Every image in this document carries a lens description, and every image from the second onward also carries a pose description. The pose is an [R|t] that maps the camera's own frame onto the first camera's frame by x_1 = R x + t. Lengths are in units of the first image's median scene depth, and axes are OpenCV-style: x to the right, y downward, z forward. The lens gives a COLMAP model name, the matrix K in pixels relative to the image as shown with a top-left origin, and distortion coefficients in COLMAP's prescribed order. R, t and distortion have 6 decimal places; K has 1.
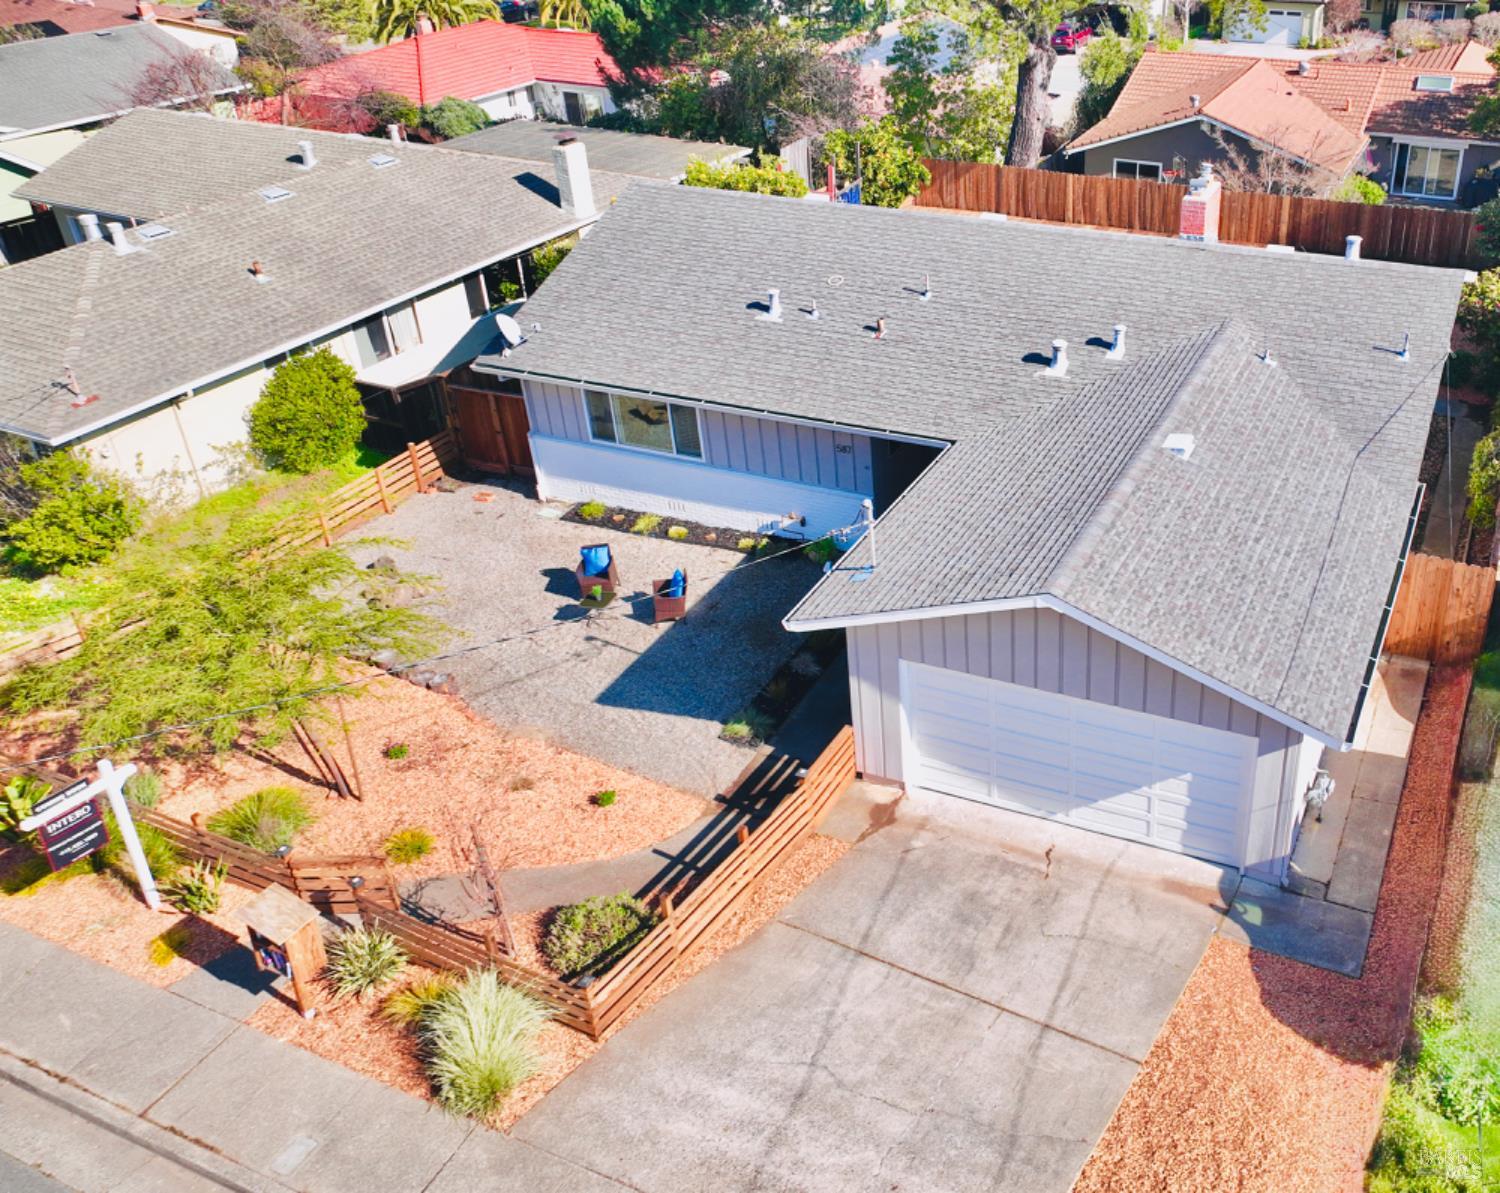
lens RADIAL K [[1338.3, 0, 986.8], [0, 1338.3, 569.1], [0, 0, 1]] dist [0.003333, 0.004447]
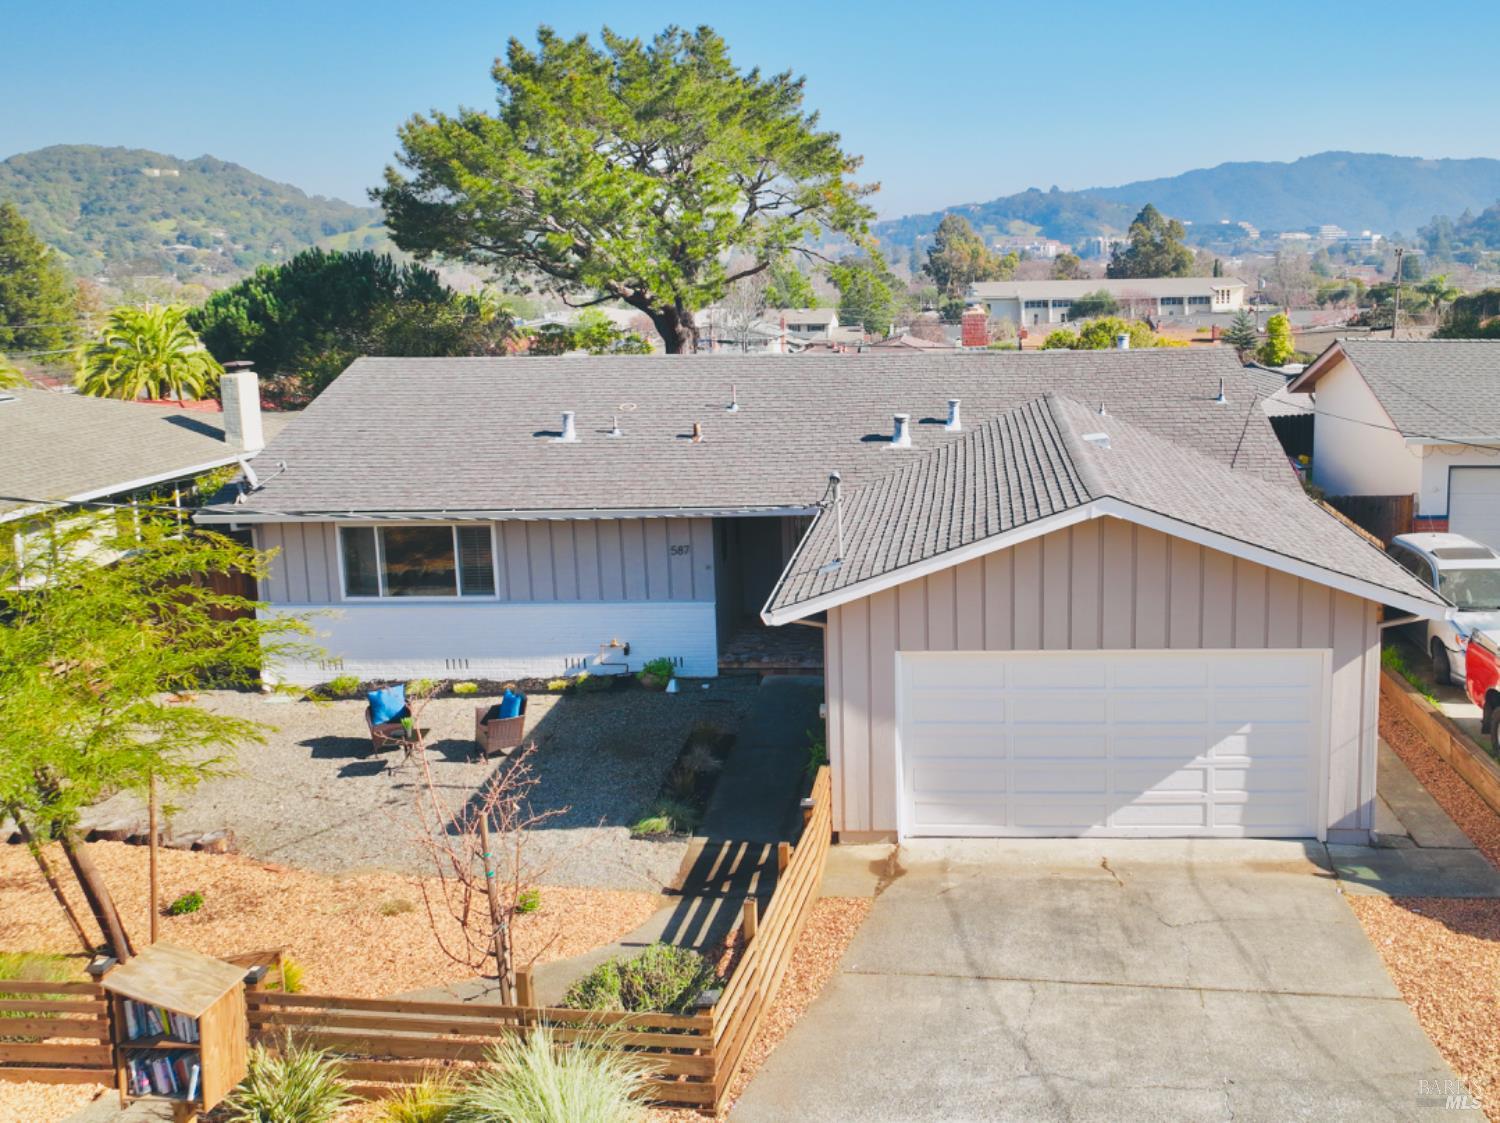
lens RADIAL K [[1256.2, 0, 904.4], [0, 1256.2, 468.1], [0, 0, 1]] dist [0.004477, -0.000665]
pose [[0.945244, -0.061495, 0.320519, -0.271624], [0.177354, 0.921211, -0.346290, 0.208667], [-0.273970, 0.384174, 0.881675, 0.231741]]
